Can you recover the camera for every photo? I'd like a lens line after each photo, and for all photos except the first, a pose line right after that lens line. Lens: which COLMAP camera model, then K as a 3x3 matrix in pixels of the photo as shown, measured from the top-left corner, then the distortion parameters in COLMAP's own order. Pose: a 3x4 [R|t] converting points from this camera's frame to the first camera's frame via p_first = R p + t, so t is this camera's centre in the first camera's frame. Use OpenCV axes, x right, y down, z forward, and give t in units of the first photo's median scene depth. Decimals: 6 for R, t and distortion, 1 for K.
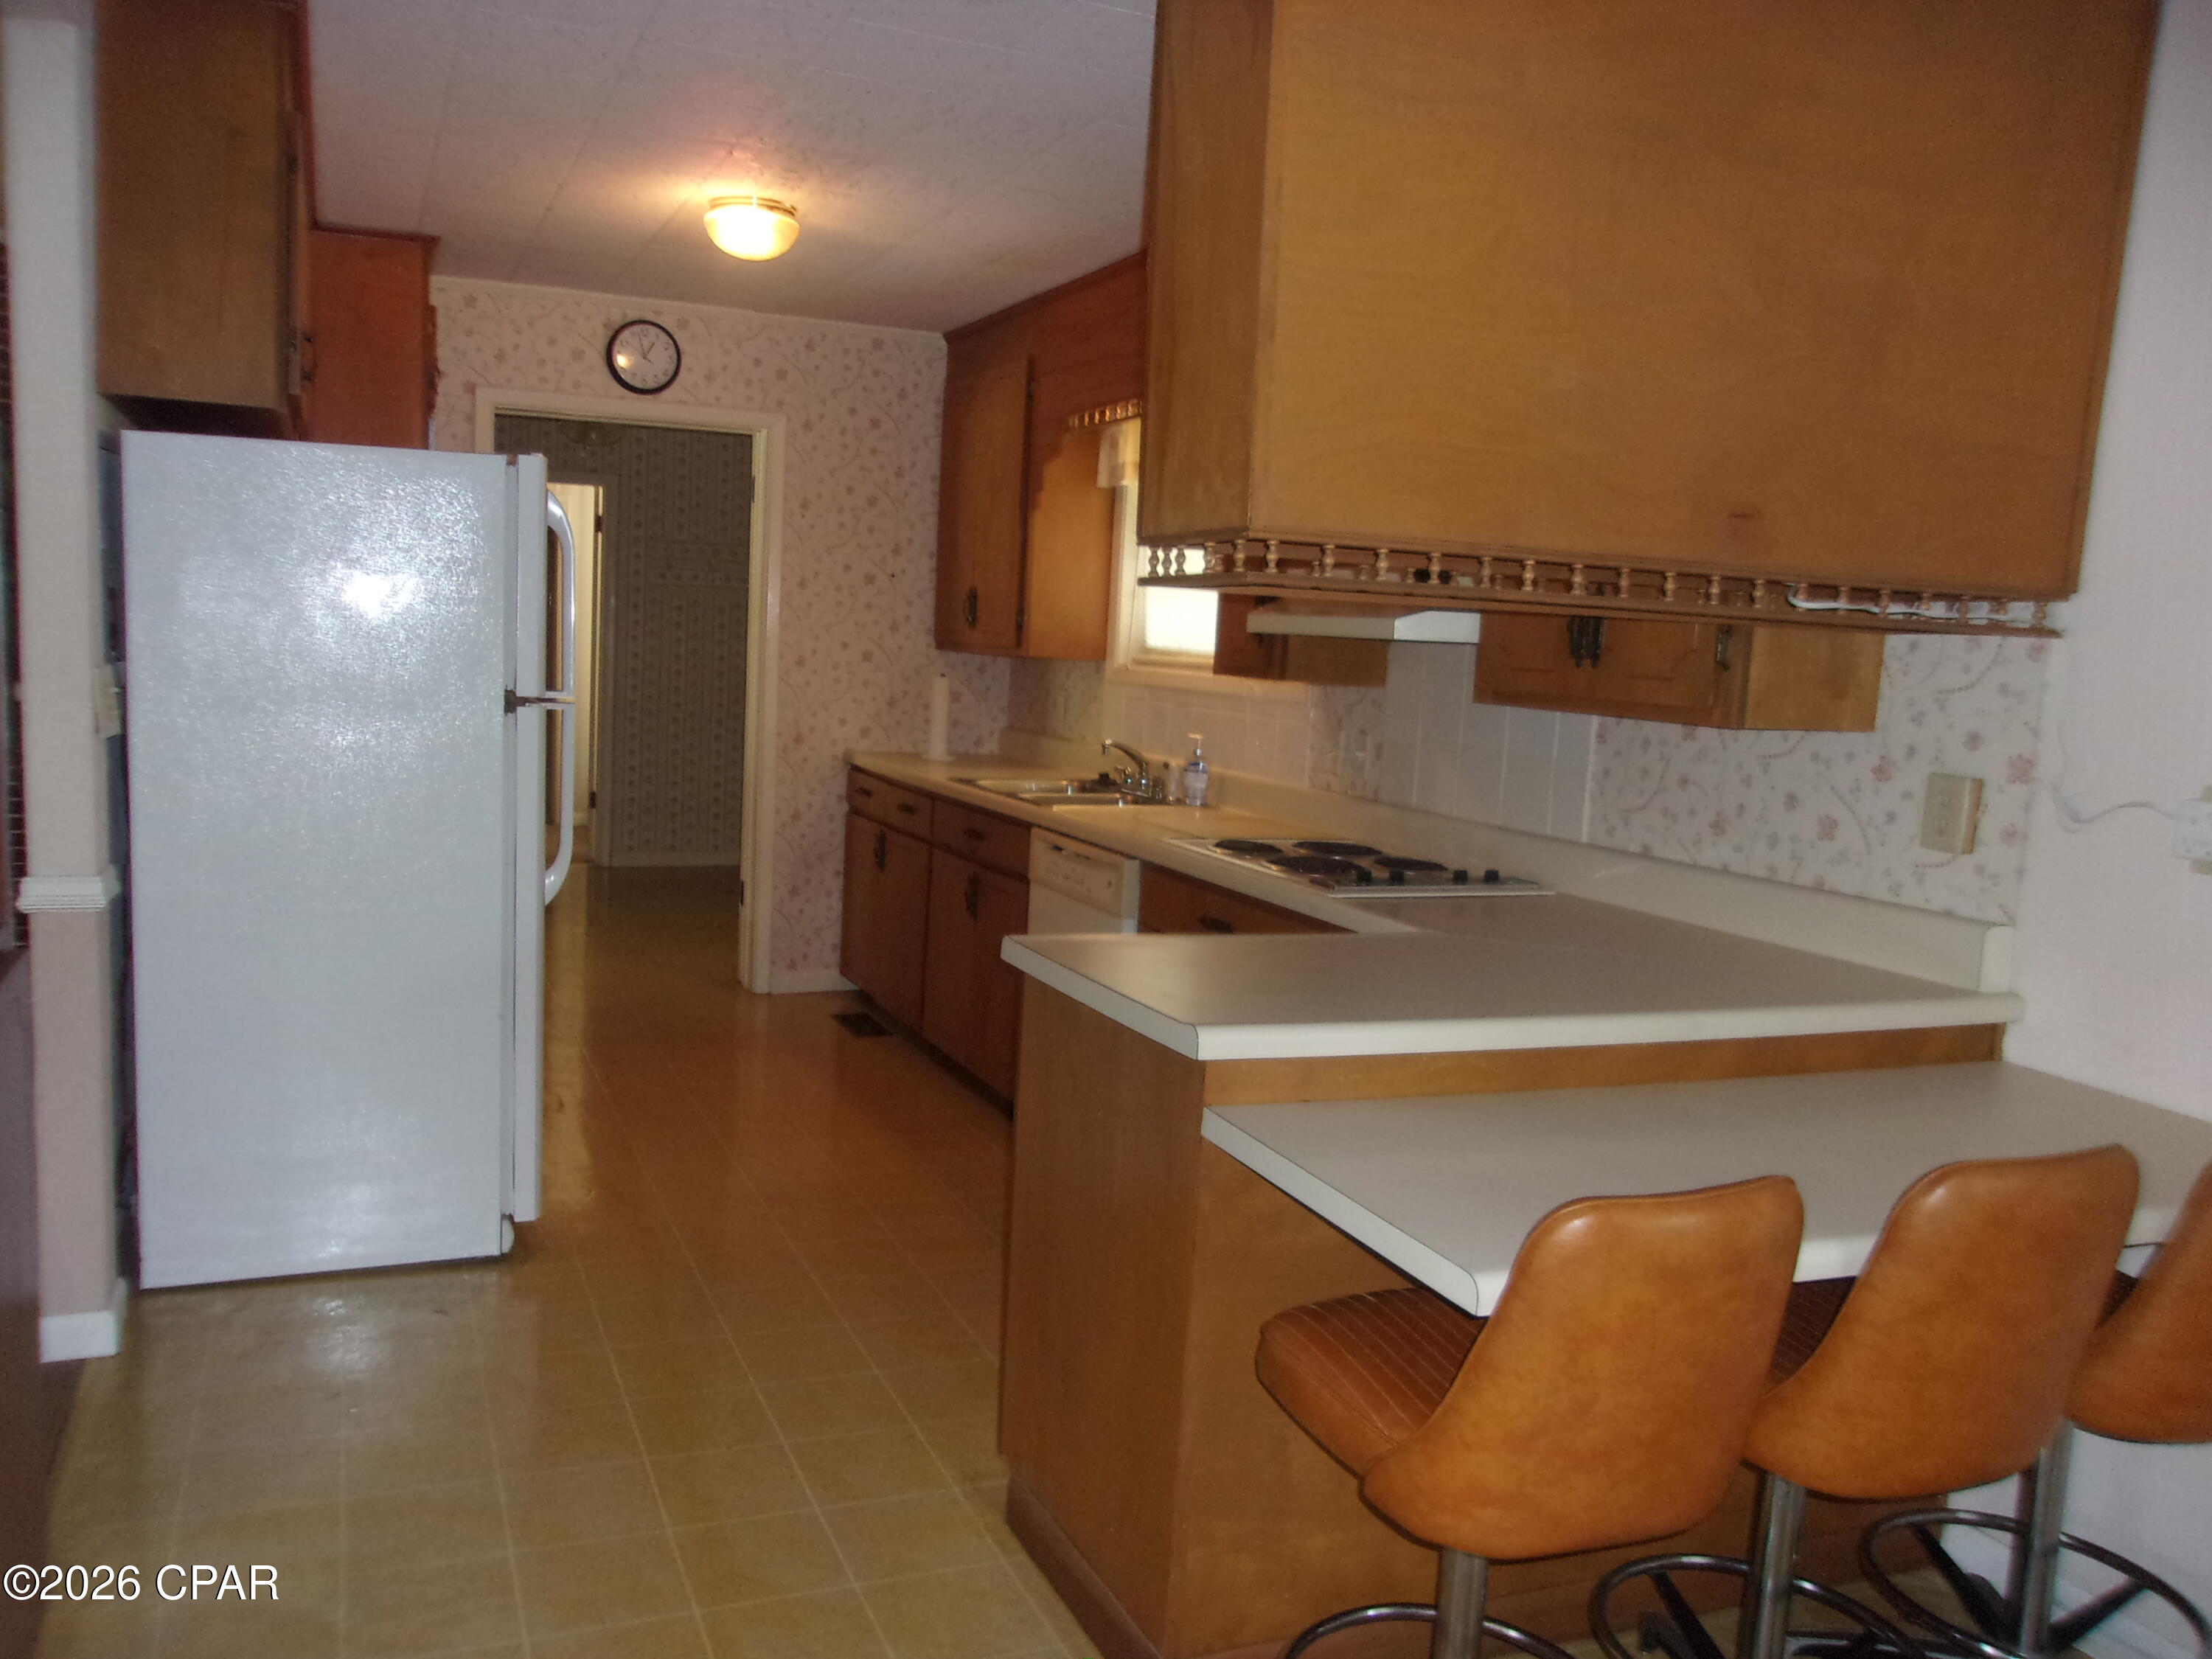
lens RADIAL K [[1736.2, 0, 1106.0], [0, 1736.2, 829.5], [0, 0, 1]] dist [-0.001776, 0.009792]
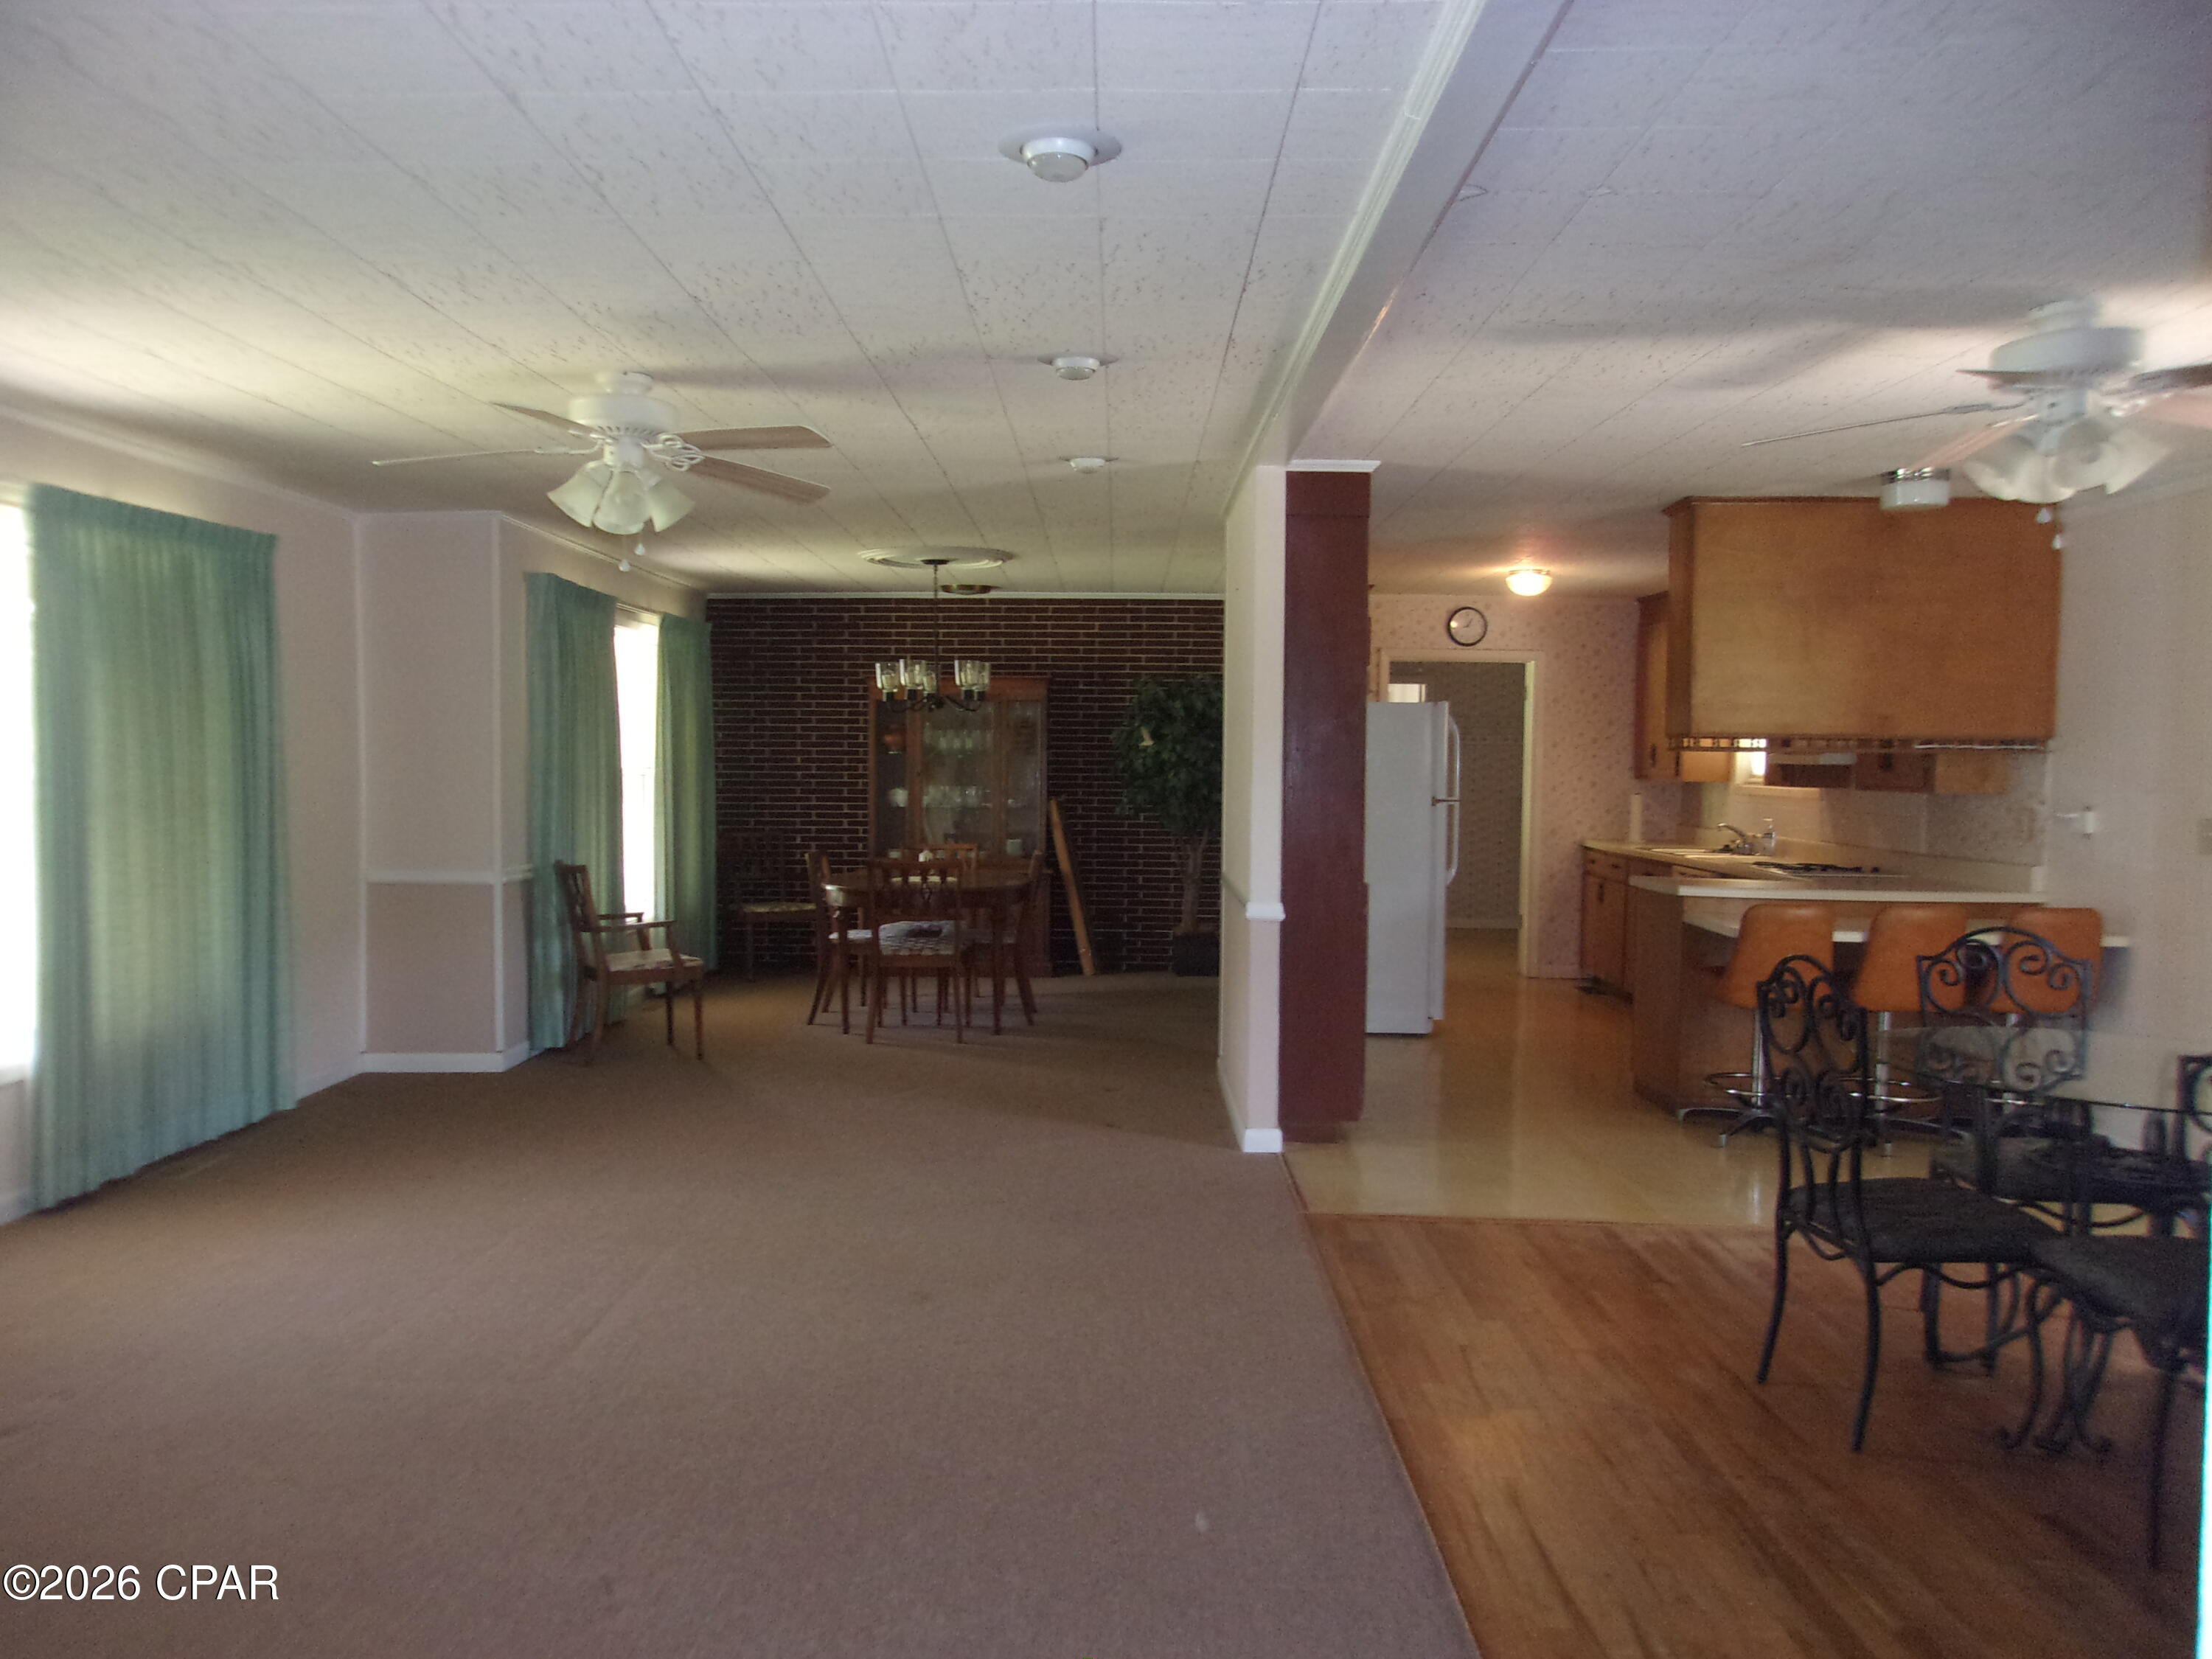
lens RADIAL K [[1763.5, 0, 1106.0], [0, 1763.5, 829.5], [0, 0, 1]] dist [0.044248, 0.001100]
pose [[0.911135, -0.020315, -0.411606, 0.271588], [-0.015005, 0.996487, -0.082398, 0.182945], [0.411834, 0.081252, 0.907629, -1.495957]]
